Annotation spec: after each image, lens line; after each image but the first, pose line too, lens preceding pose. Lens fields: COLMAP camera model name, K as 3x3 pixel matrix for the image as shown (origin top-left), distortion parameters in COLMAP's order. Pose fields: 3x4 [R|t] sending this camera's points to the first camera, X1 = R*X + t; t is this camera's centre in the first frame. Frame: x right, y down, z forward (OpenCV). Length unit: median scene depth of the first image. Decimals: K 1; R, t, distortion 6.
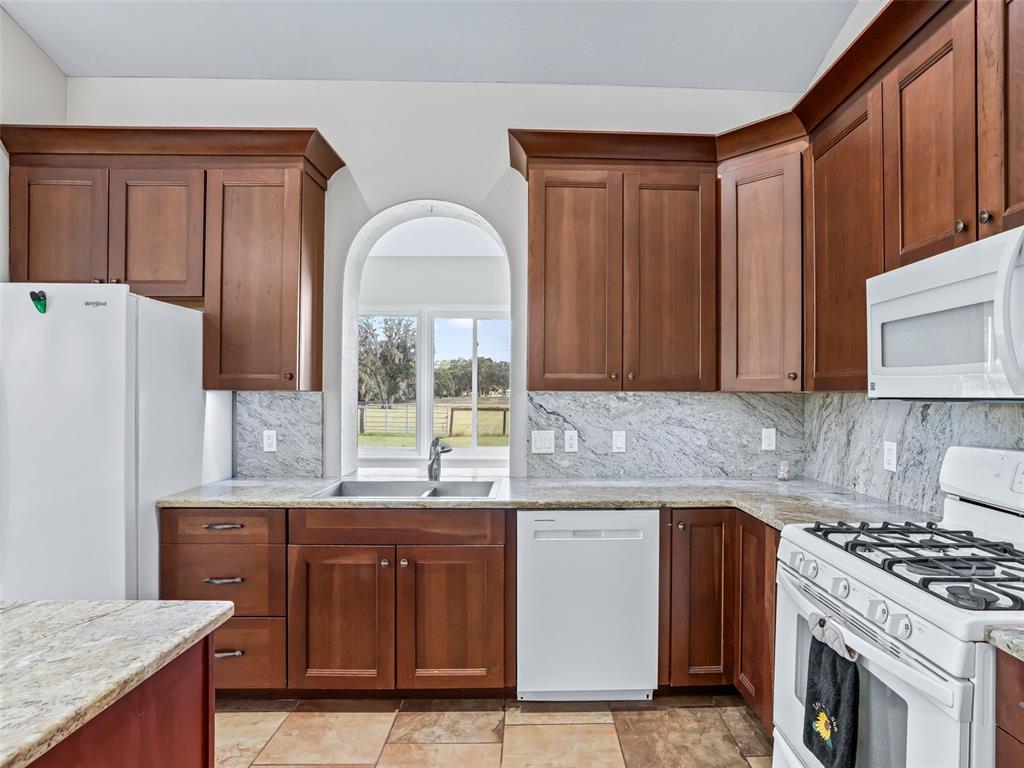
lens RADIAL K [[547.2, 0, 516.0], [0, 547.2, 389.7], [0, 0, 1]] dist [-0.035327, 0.004238]
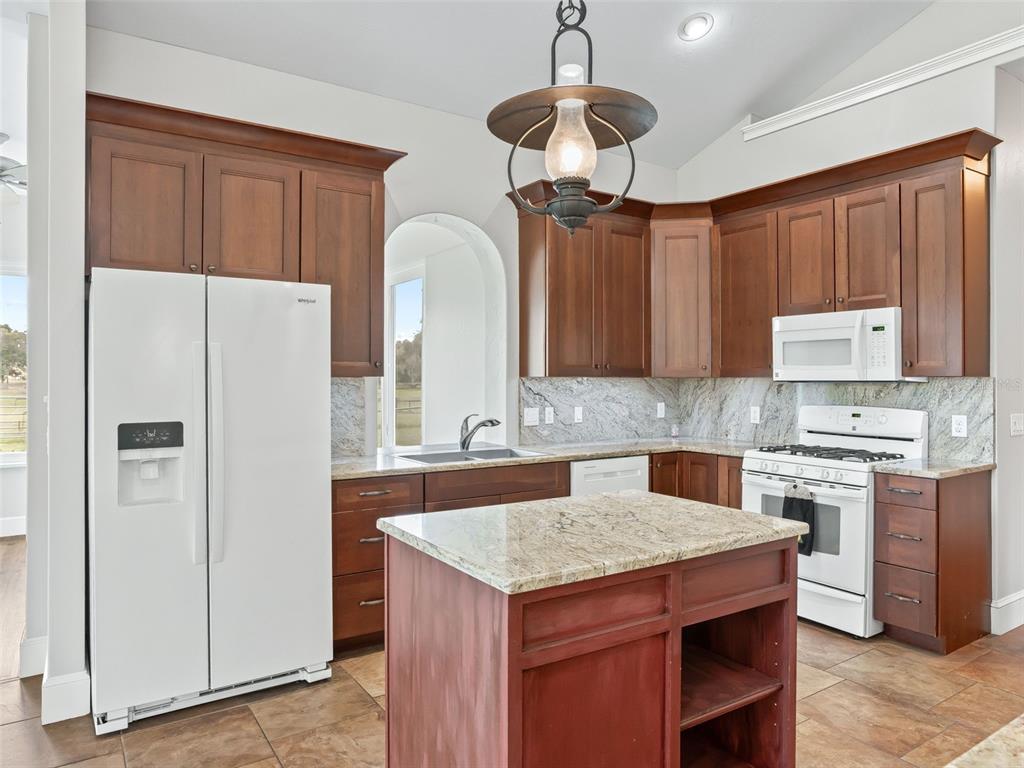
lens RADIAL K [[679.1, 0, 494.2], [0, 679.1, 369.1], [0, 0, 1]] dist [-0.028380, 0.003105]
pose [[0.855474, 0.004781, 0.517823, -0.950428], [-0.001891, 0.999980, -0.006109, -0.006614], [-0.517842, 0.004247, 0.855466, -0.348169]]
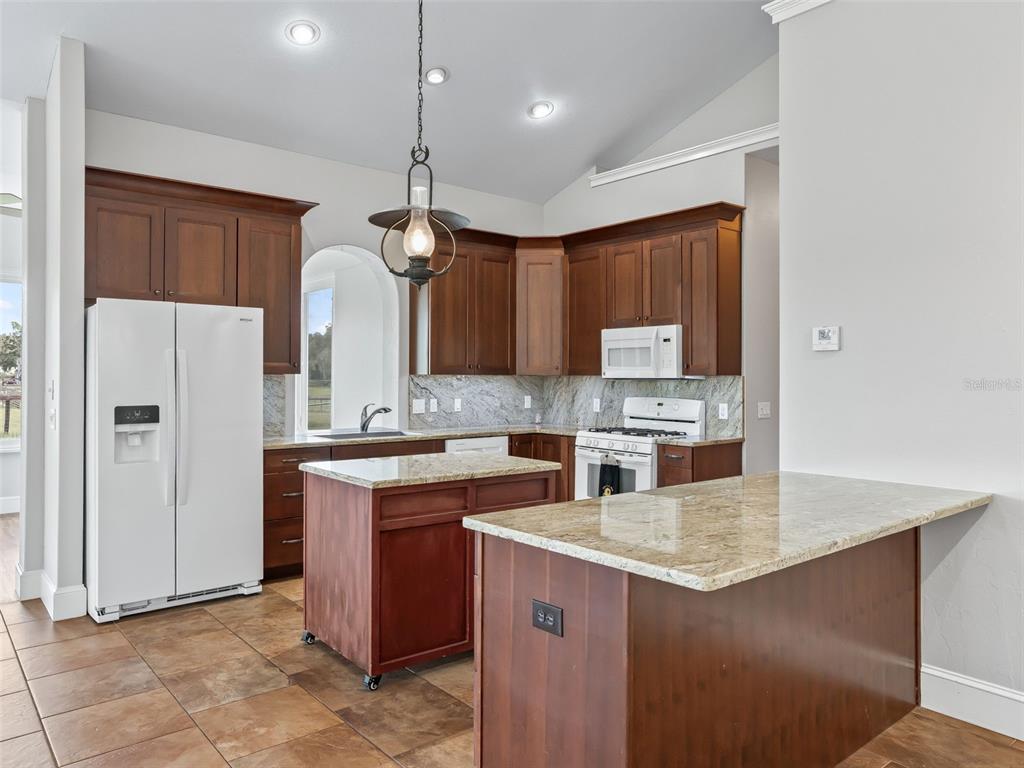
lens RADIAL K [[723.9, 0, 466.2], [0, 723.9, 363.8], [0, 0, 1]] dist [-0.013275, 0.003419]
pose [[0.814578, 0.009752, 0.579972, -1.195327], [-0.005435, 0.999943, -0.009181, -0.011503], [-0.580029, 0.004327, 0.814584, -0.899426]]
